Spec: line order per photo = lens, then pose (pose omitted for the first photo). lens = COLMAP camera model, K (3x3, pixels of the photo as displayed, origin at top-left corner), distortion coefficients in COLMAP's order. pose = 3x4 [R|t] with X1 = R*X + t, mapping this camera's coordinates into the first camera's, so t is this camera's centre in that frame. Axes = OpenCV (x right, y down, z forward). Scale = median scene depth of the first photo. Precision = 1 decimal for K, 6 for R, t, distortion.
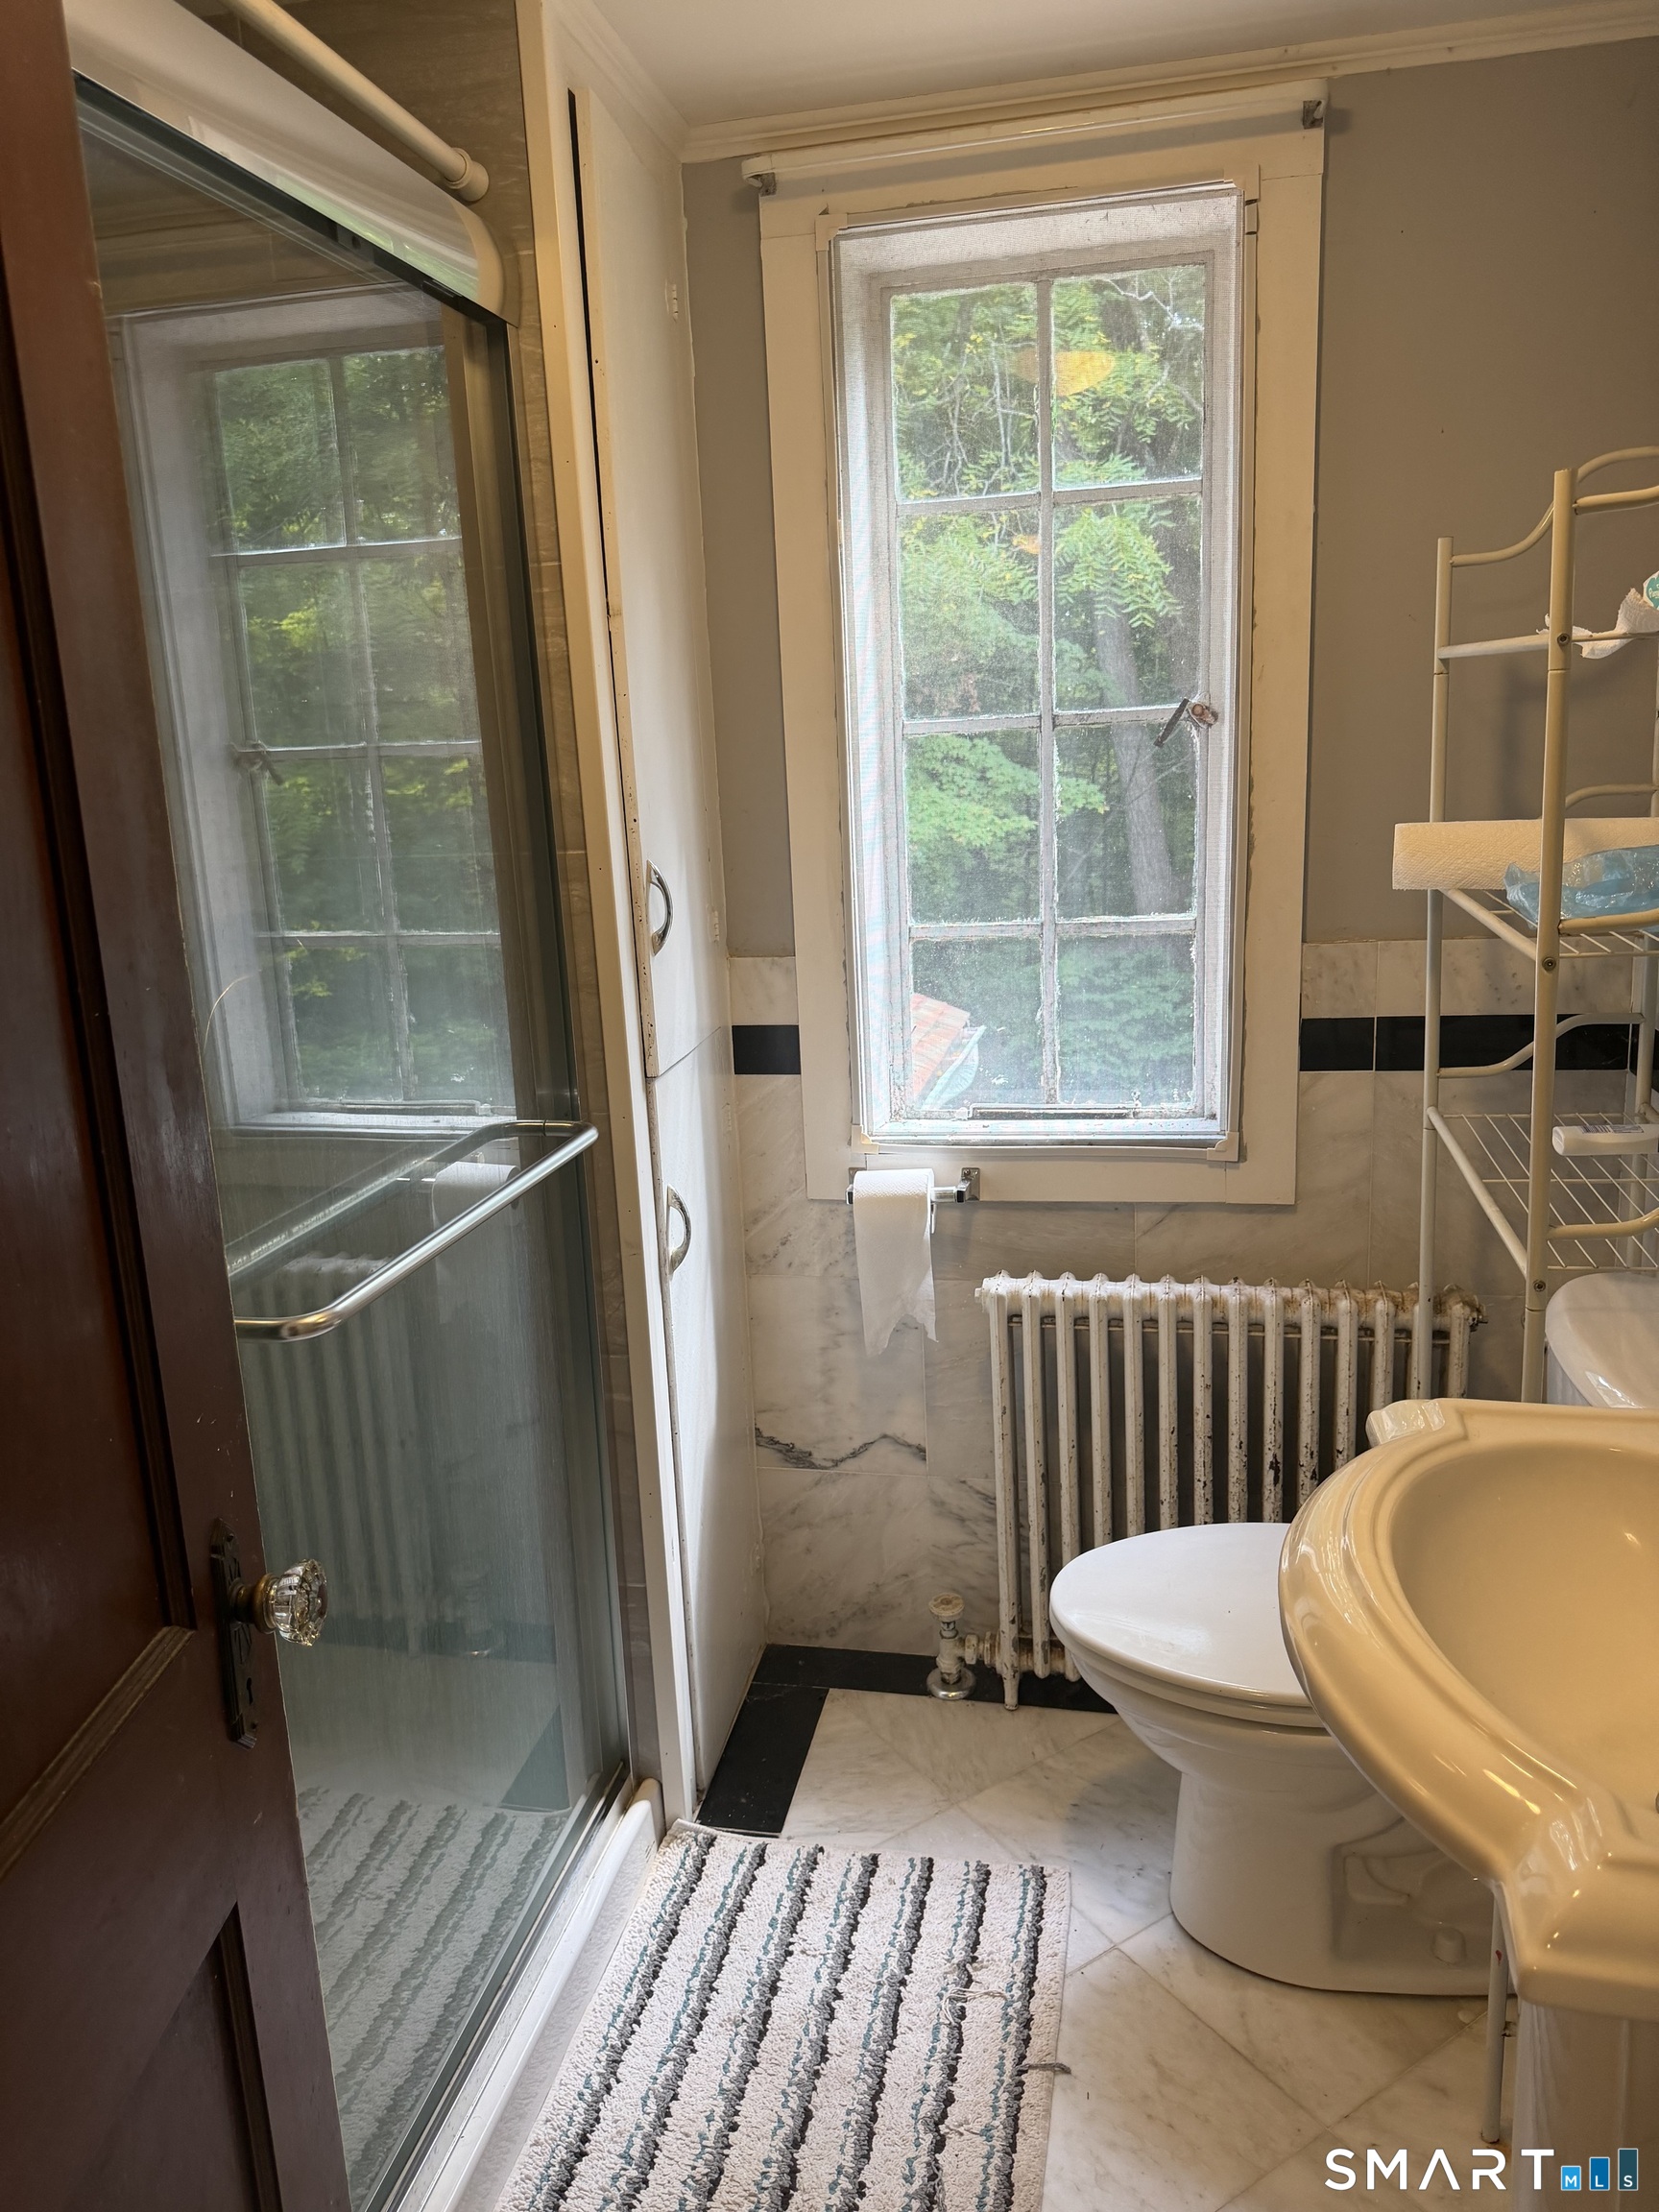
lens RADIAL K [[1568.4, 0, 826.3], [0, 1568.4, 1102.5], [0, 0, 1]] dist [0.036254, -0.016027]
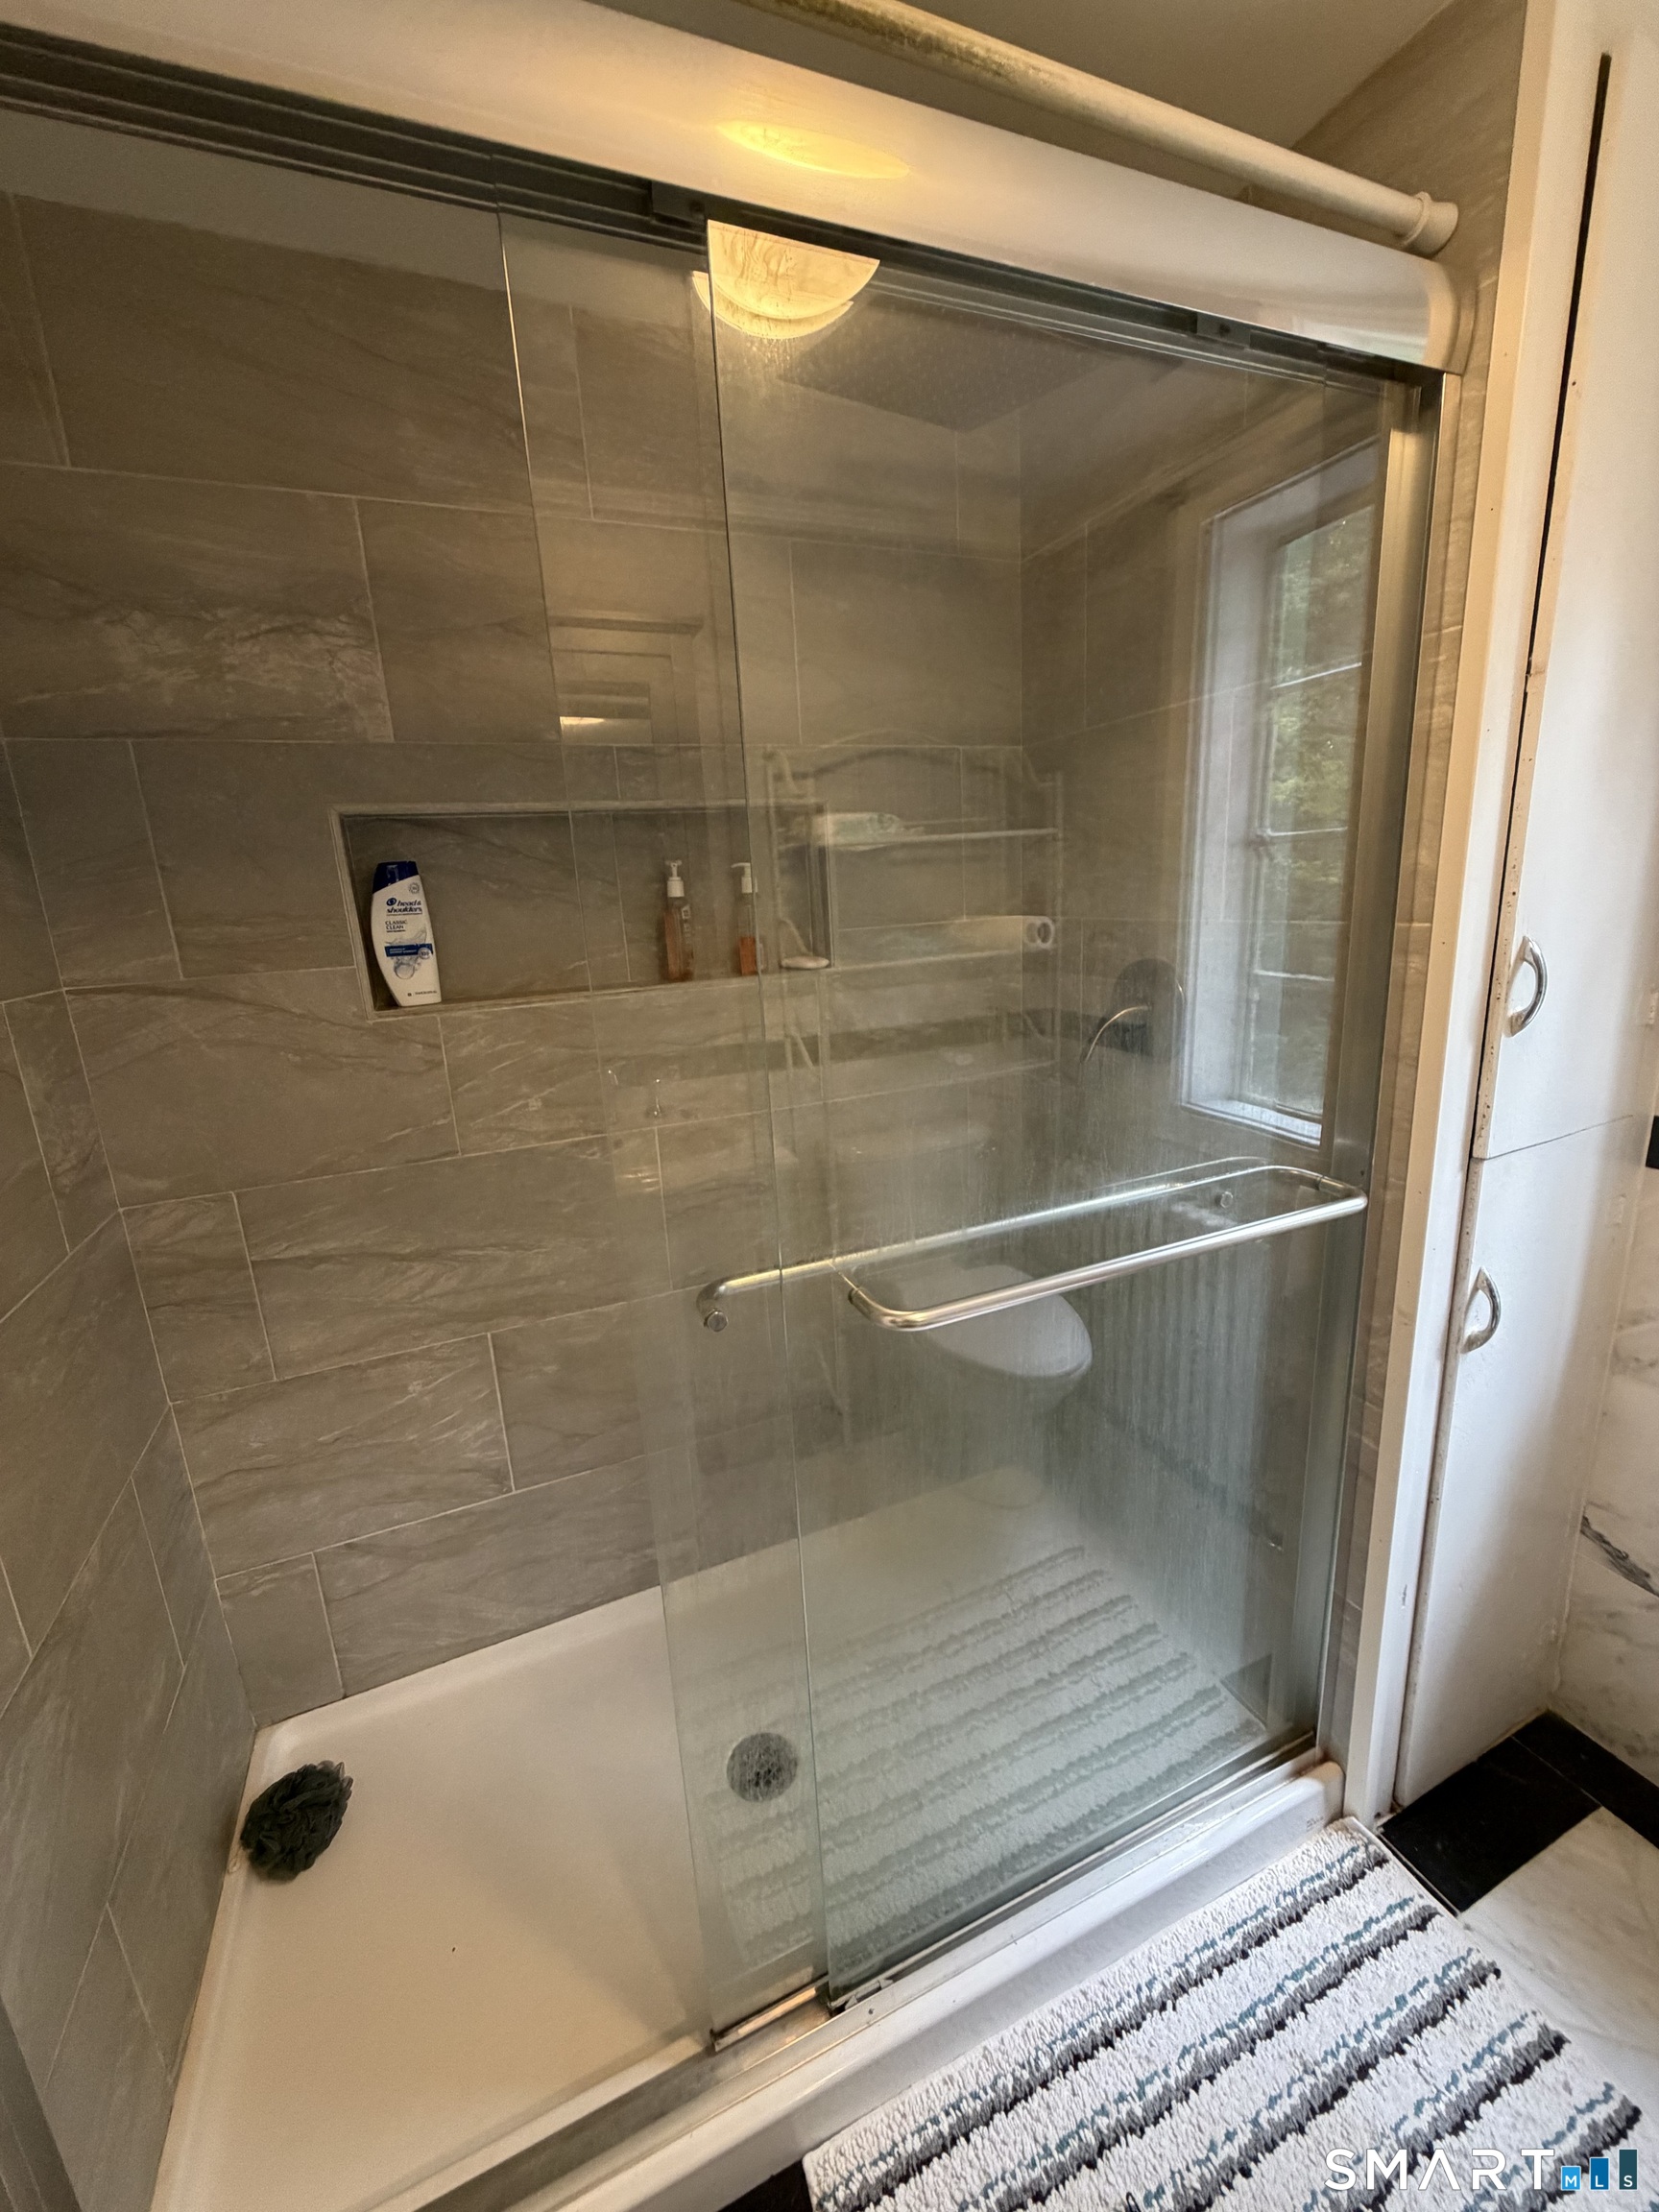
lens RADIAL K [[886.0, 0, 833.5], [0, 886.0, 1092.3], [0, 0, 1]] dist [0.001667, 0.000412]
pose [[0.584499, 0.207020, -0.784541, 0.081012], [-0.166326, 0.976941, 0.133873, -0.064734], [0.794164, 0.052240, 0.605453, 0.344372]]
